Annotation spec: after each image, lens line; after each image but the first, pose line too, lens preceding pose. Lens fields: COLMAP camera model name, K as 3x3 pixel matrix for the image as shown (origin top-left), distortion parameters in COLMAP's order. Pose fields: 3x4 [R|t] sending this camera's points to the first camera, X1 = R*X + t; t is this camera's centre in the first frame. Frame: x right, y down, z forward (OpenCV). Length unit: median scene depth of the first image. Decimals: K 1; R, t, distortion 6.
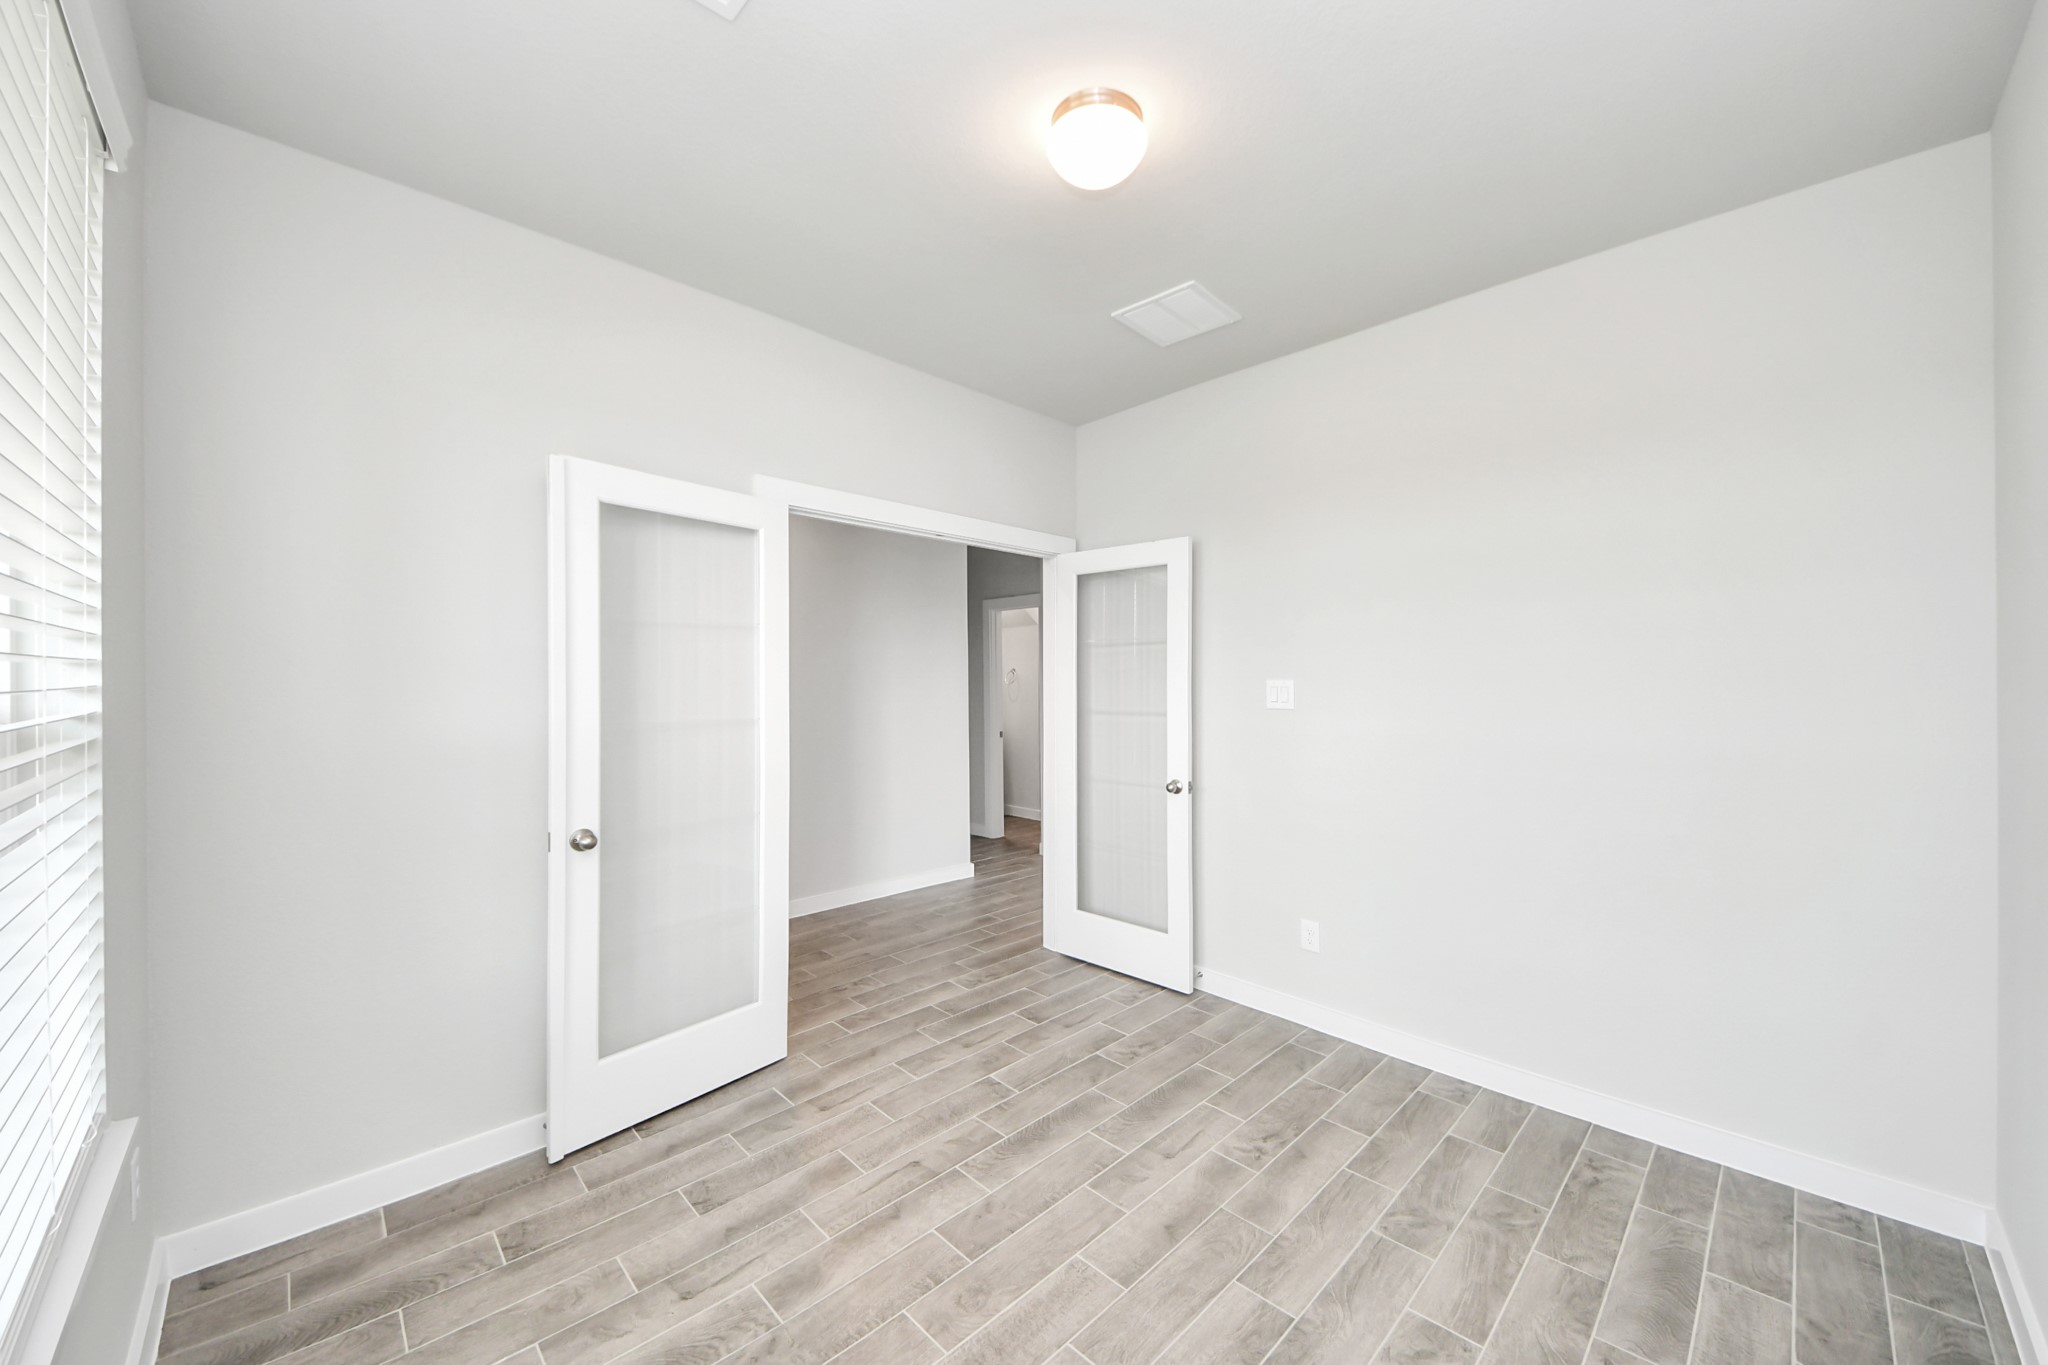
lens RADIAL K [[747.4, 0, 1023.7], [0, 747.4, 678.5], [0, 0, 1]] dist [0.001566, -0.002758]
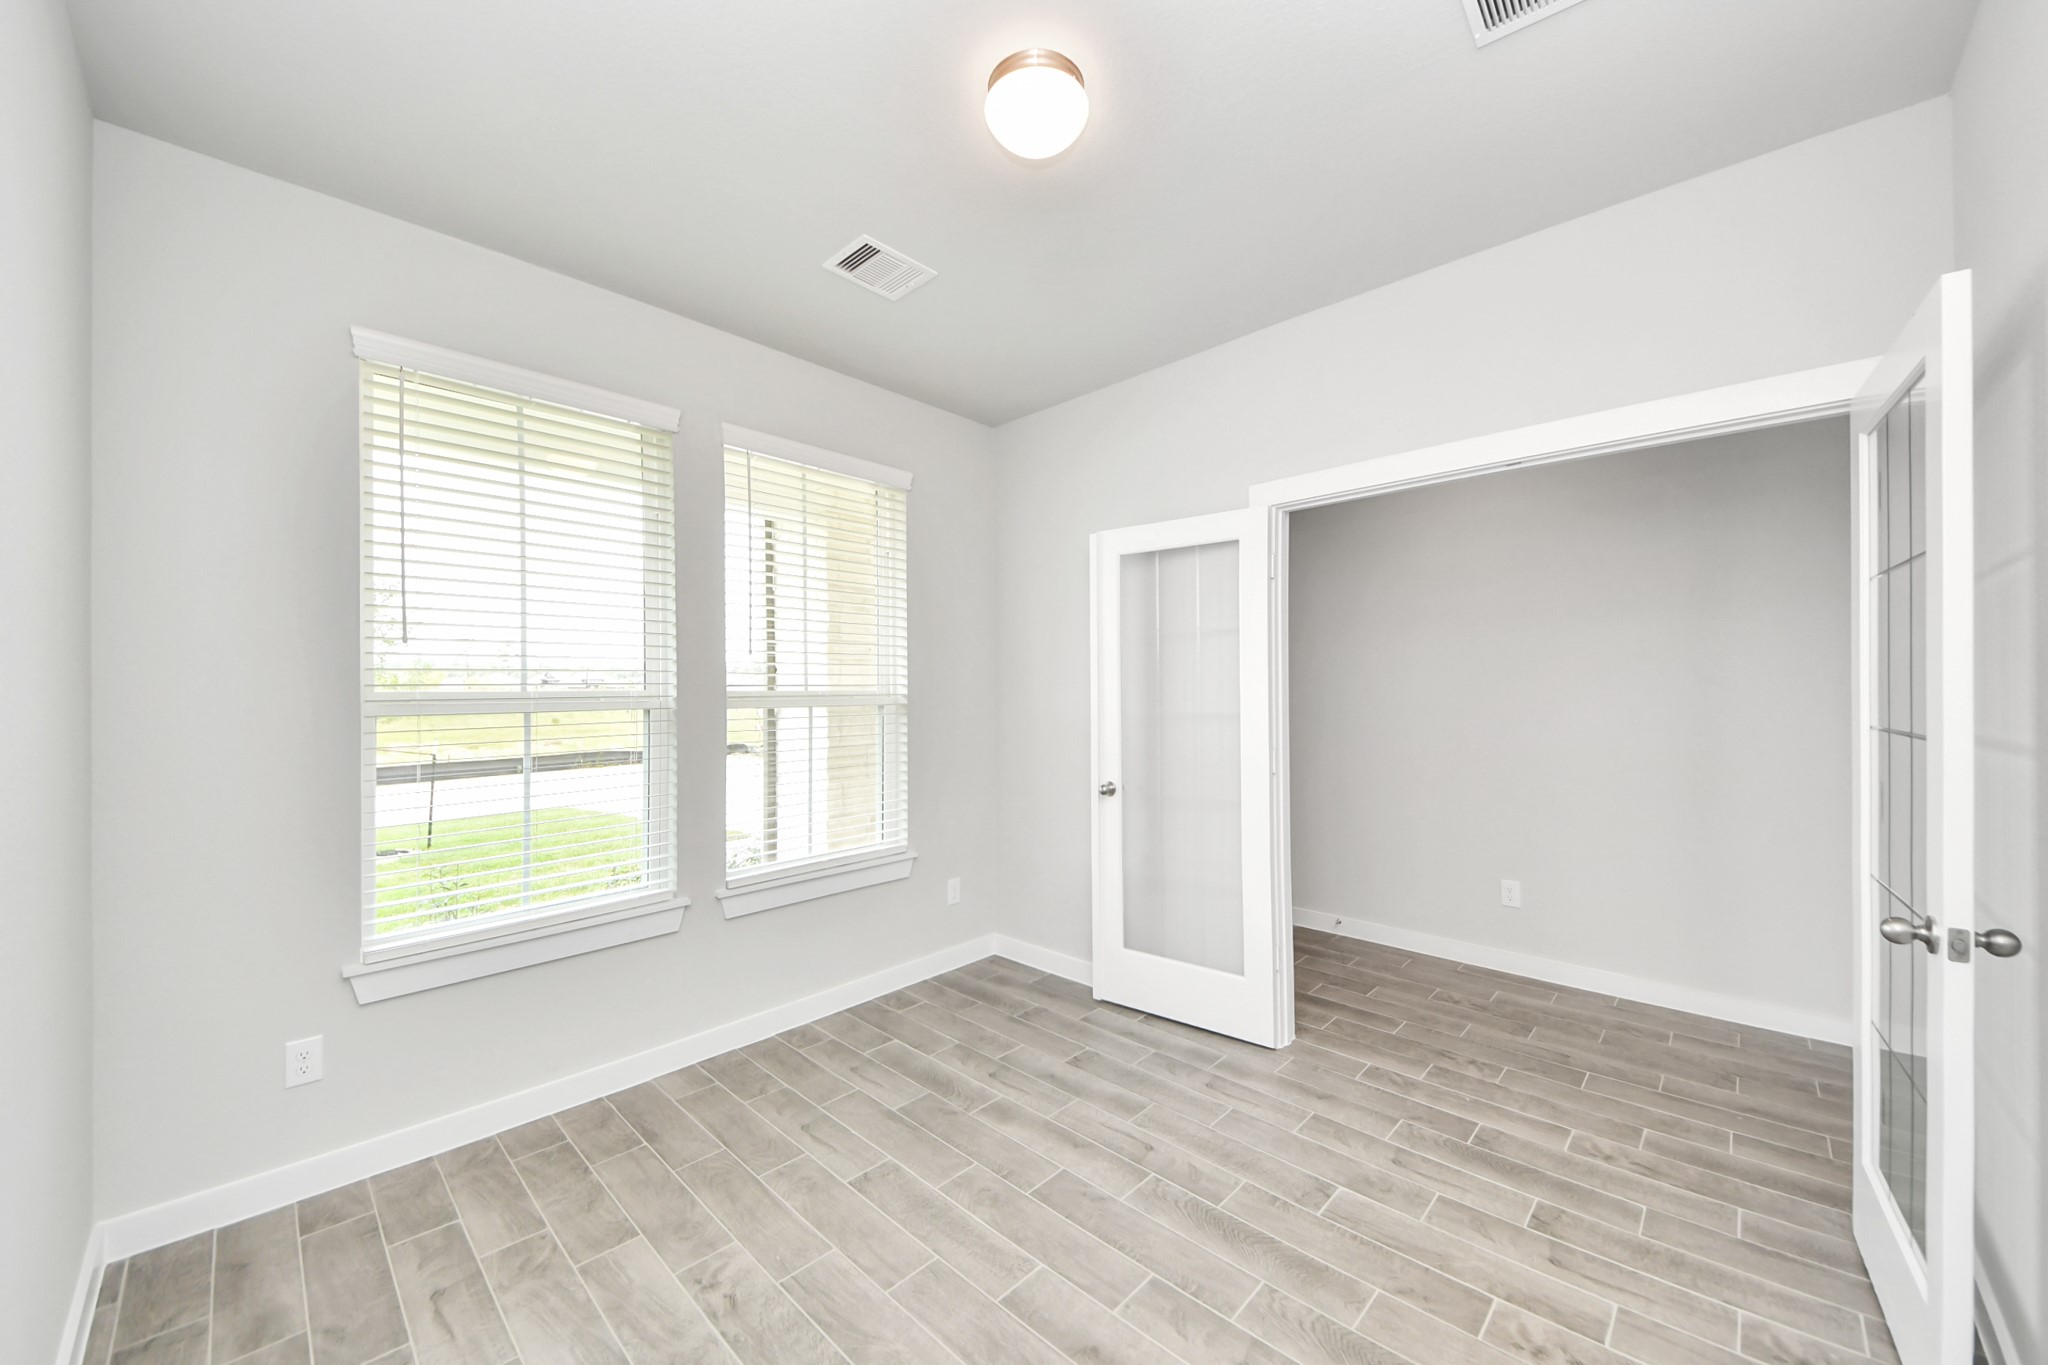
lens RADIAL K [[747.4, 0, 1022.1], [0, 747.4, 682.0], [0, 0, 1]] dist [0.001566, -0.002758]
pose [[0.060375, -0.006749, -0.998153, 0.797106], [-0.002255, 0.999974, -0.006897, 0.018016], [0.998173, 0.002667, 0.060358, 0.700158]]
